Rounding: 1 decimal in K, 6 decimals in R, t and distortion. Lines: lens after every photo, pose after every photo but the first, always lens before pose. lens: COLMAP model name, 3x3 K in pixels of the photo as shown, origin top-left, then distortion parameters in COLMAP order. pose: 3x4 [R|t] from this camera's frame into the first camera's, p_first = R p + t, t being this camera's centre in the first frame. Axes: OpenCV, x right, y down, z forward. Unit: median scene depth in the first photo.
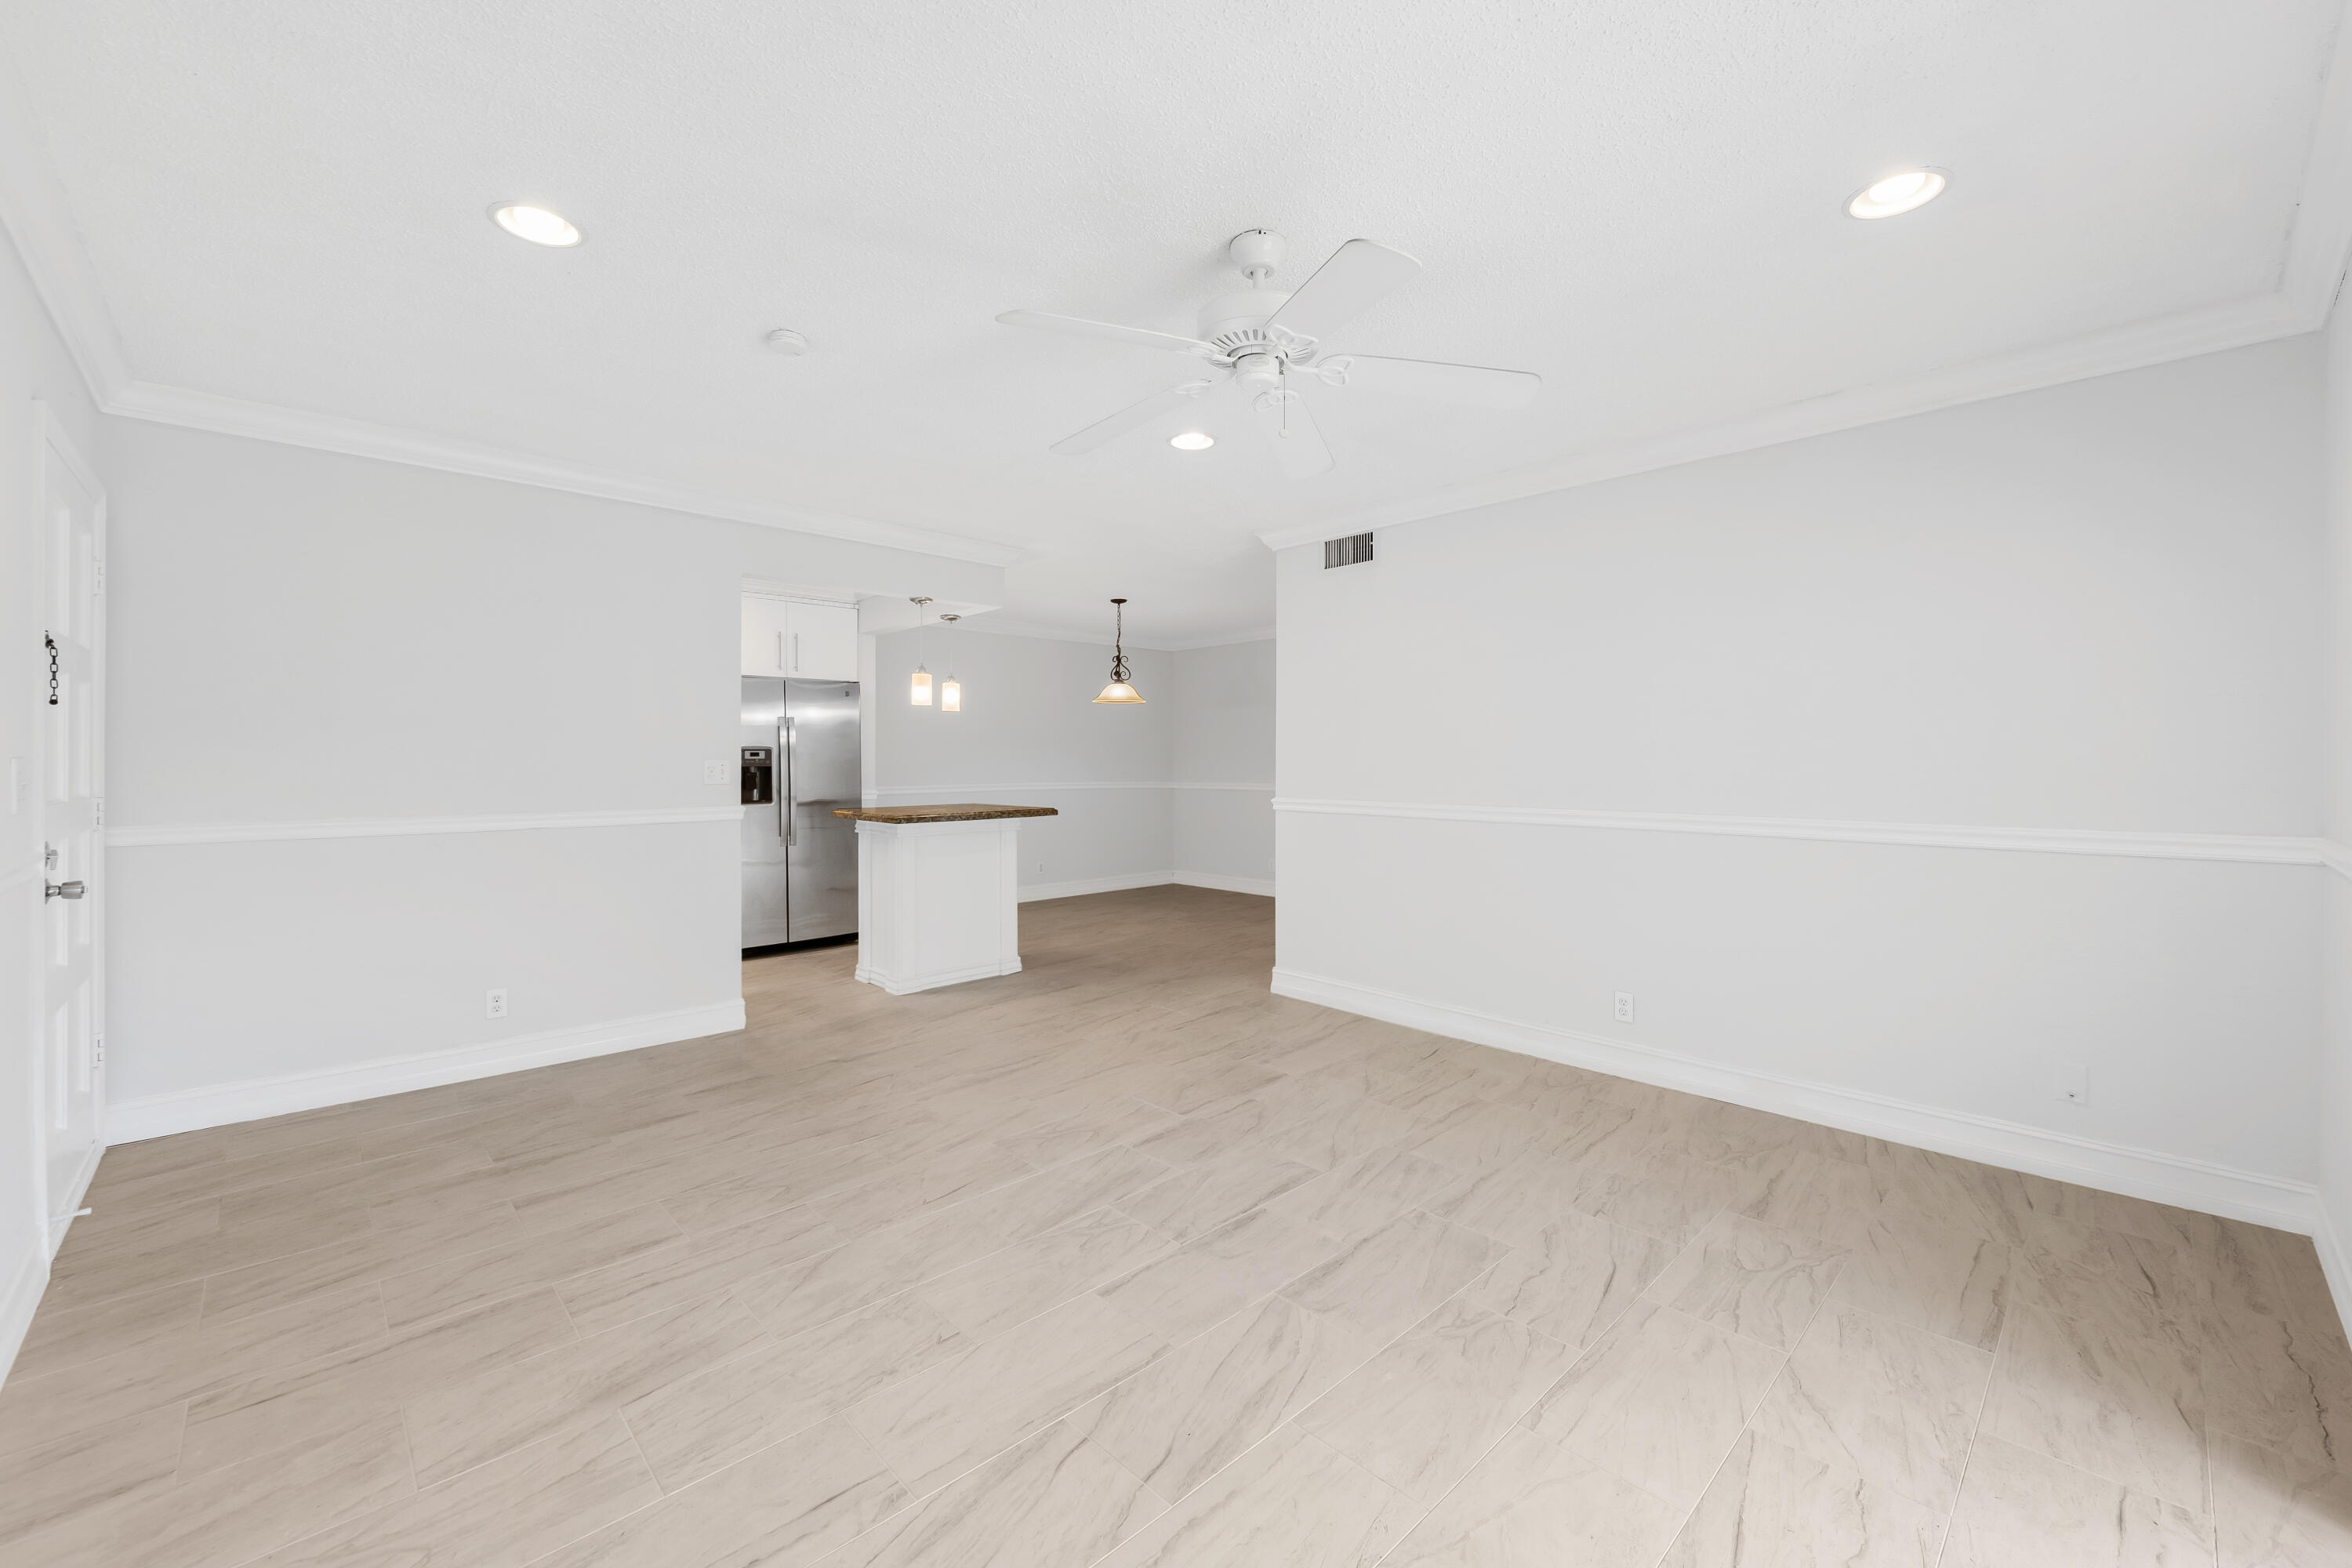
lens RADIAL K [[931.1, 0, 1187.4], [0, 931.1, 779.6], [0, 0, 1]] dist [0.000625, -0.002958]
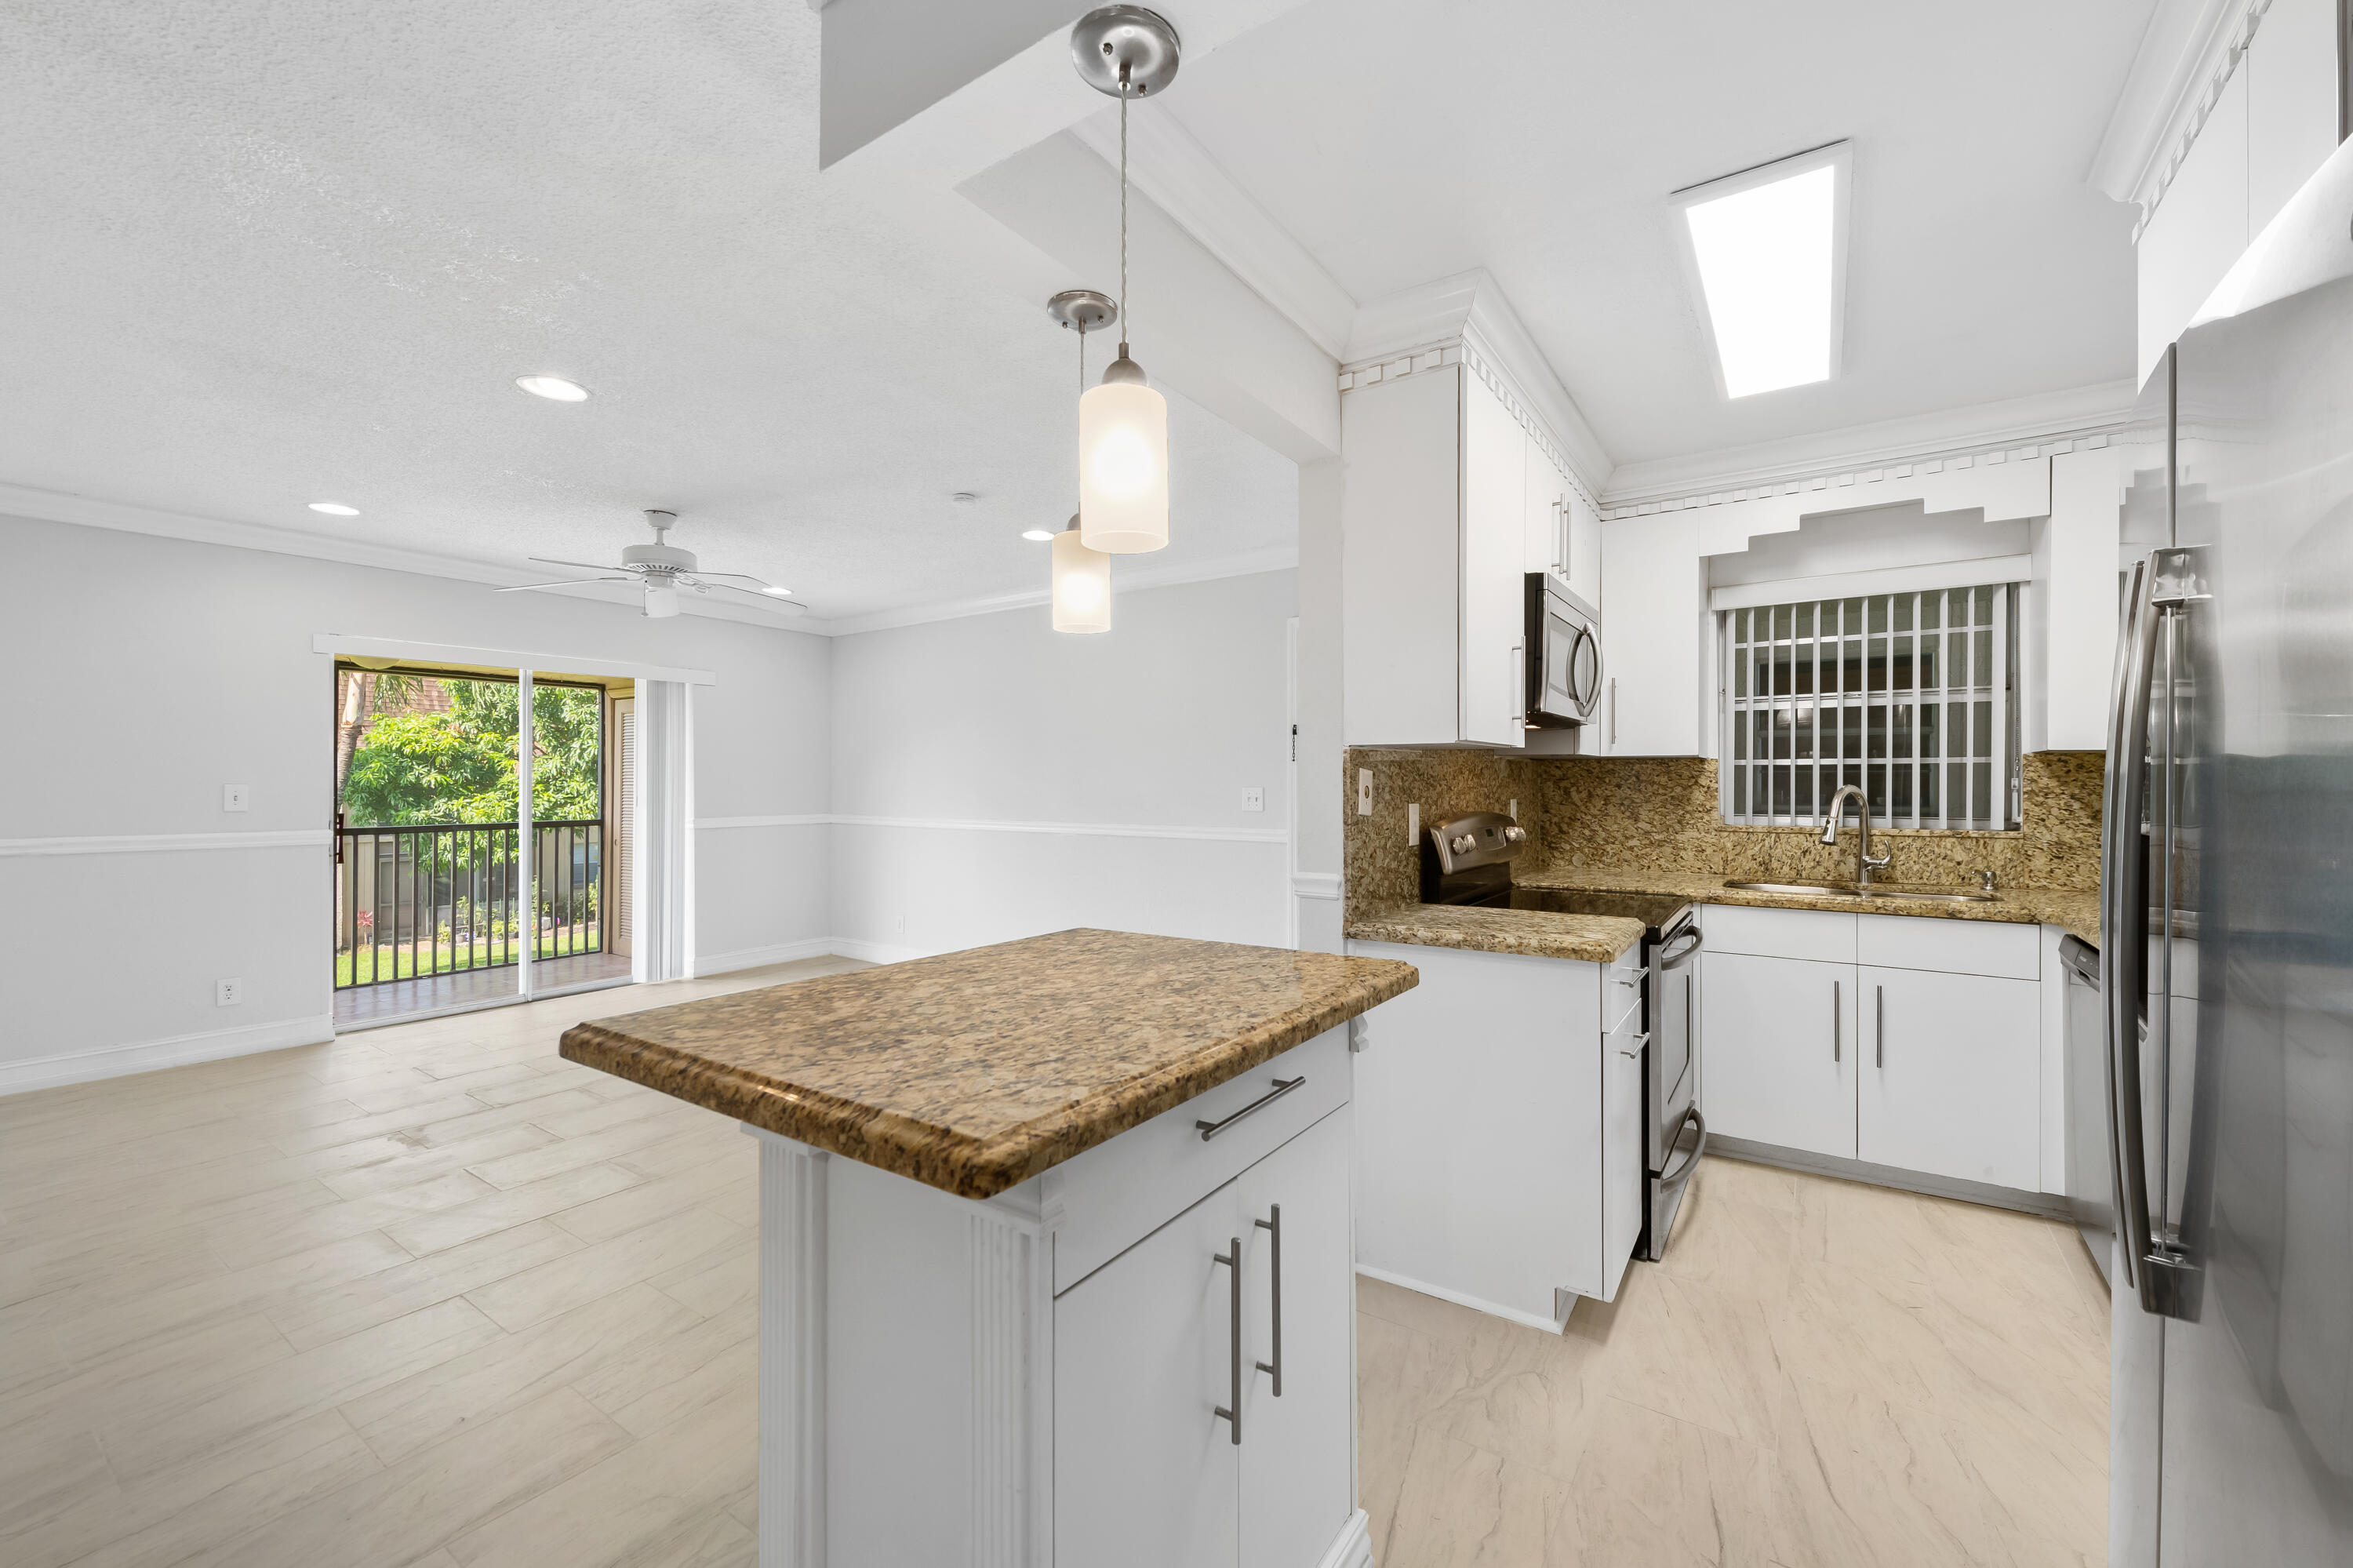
lens RADIAL K [[934.7, 0, 1187.6], [0, 934.7, 778.9], [0, 0, 1]] dist [-0.000368, -0.000142]
pose [[-0.979744, -0.000982, -0.200250, -0.396766], [-0.003817, 0.999898, 0.013773, -0.049110], [0.200216, 0.014259, -0.979648, 2.059014]]
